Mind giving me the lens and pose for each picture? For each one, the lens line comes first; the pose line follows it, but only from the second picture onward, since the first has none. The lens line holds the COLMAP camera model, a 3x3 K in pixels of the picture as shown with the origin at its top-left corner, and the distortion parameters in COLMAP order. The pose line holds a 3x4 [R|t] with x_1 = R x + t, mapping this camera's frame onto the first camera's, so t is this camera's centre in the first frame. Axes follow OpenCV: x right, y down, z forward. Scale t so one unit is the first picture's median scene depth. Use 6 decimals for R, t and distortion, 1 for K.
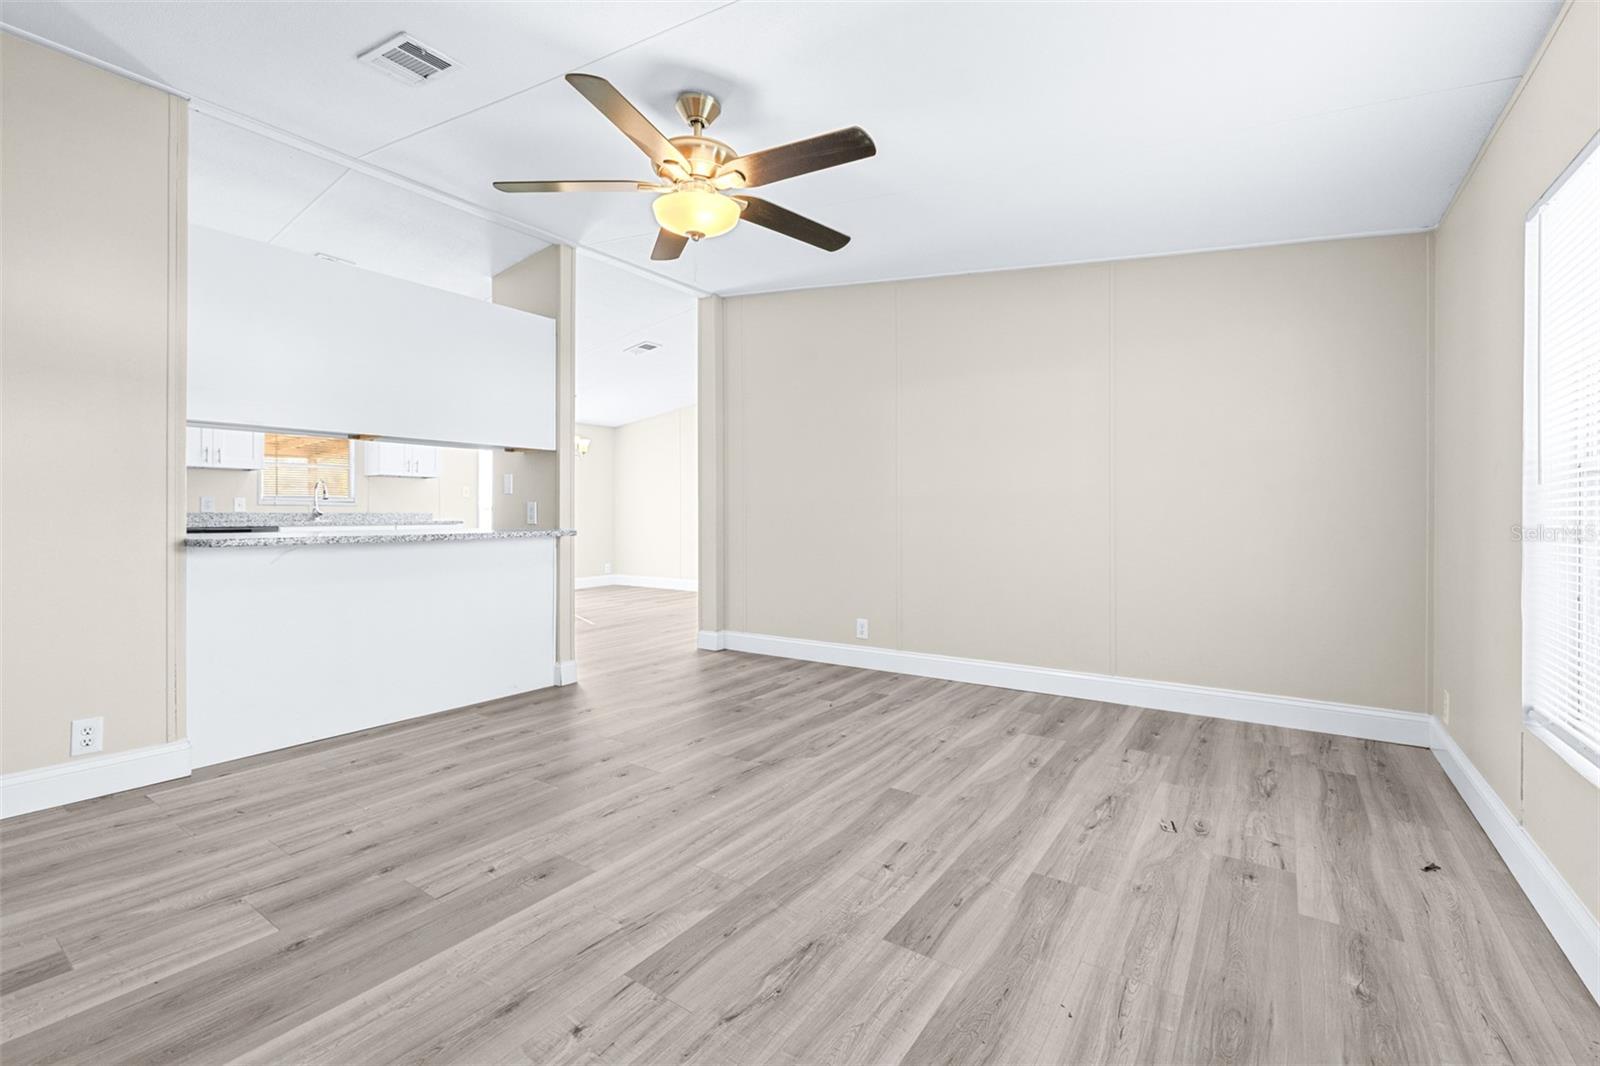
lens RADIAL K [[699.5, 0, 806.3], [0, 699.5, 491.0], [0, 0, 1]] dist [0.002086, 0.000605]
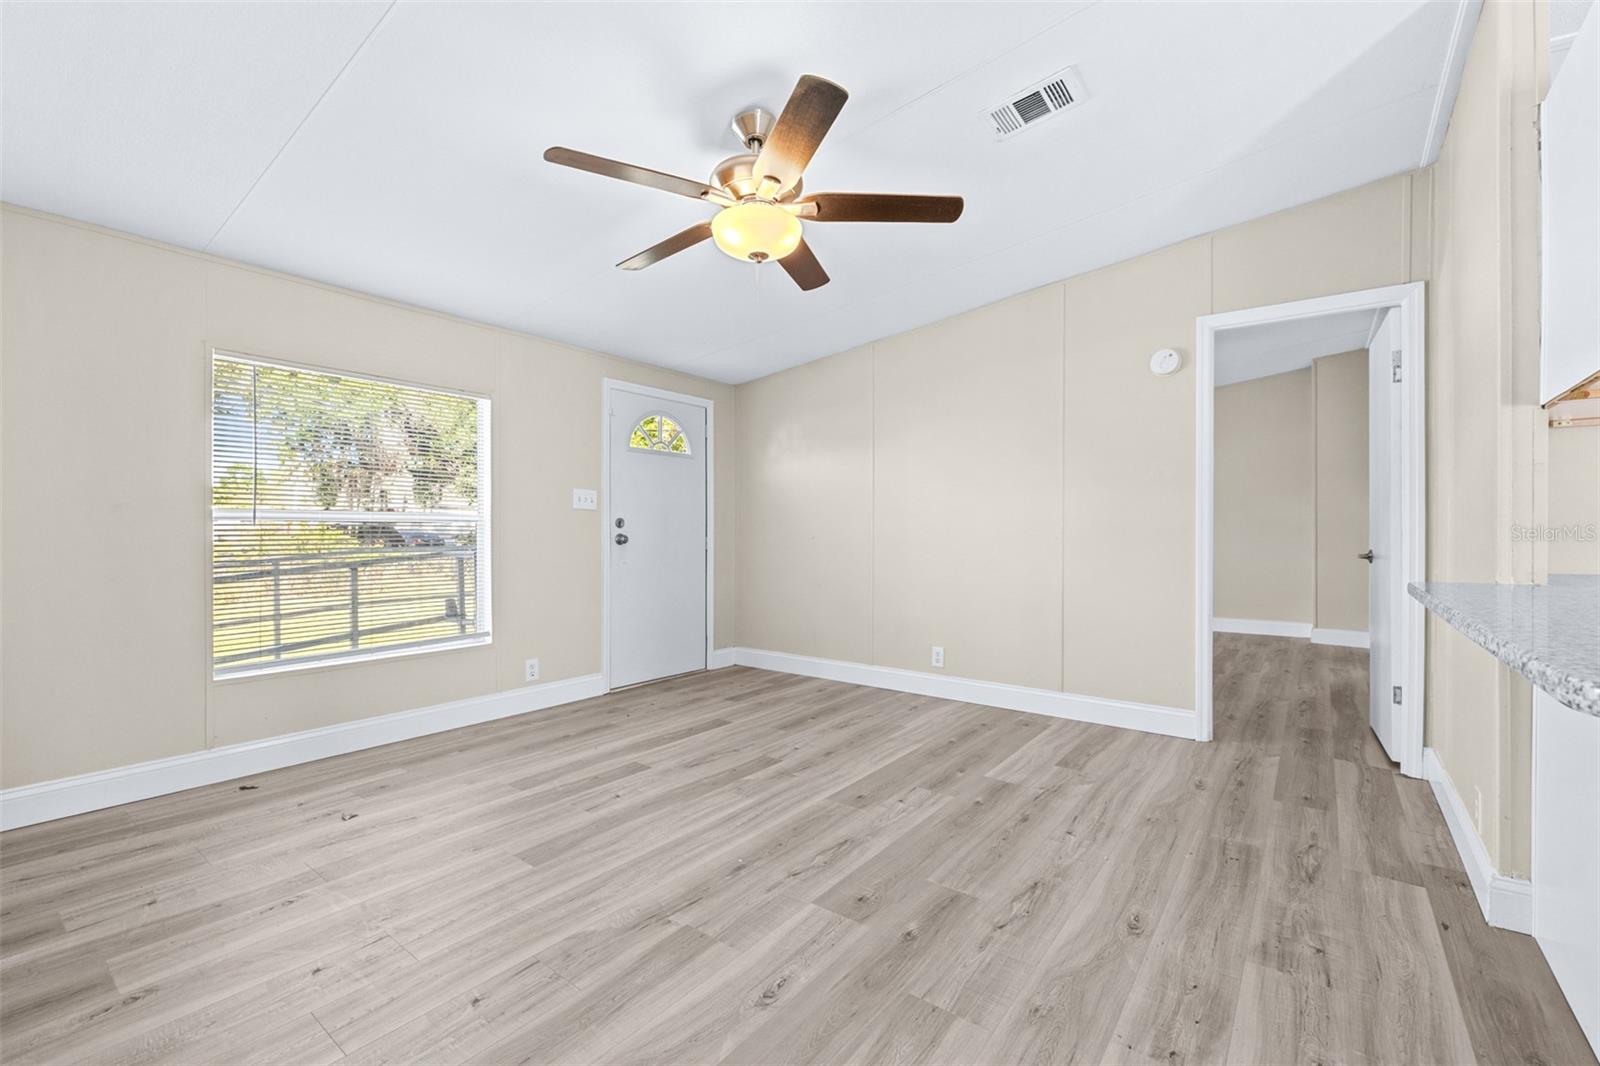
lens RADIAL K [[696.8, 0, 793.7], [0, 696.8, 543.3], [0, 0, 1]] dist [-0.002269, -0.000212]
pose [[-0.998059, 0.000045, 0.062275, -0.289999], [-0.001084, 0.999836, -0.018095, 0.051983], [-0.062265, -0.018128, -0.997895, 2.140373]]
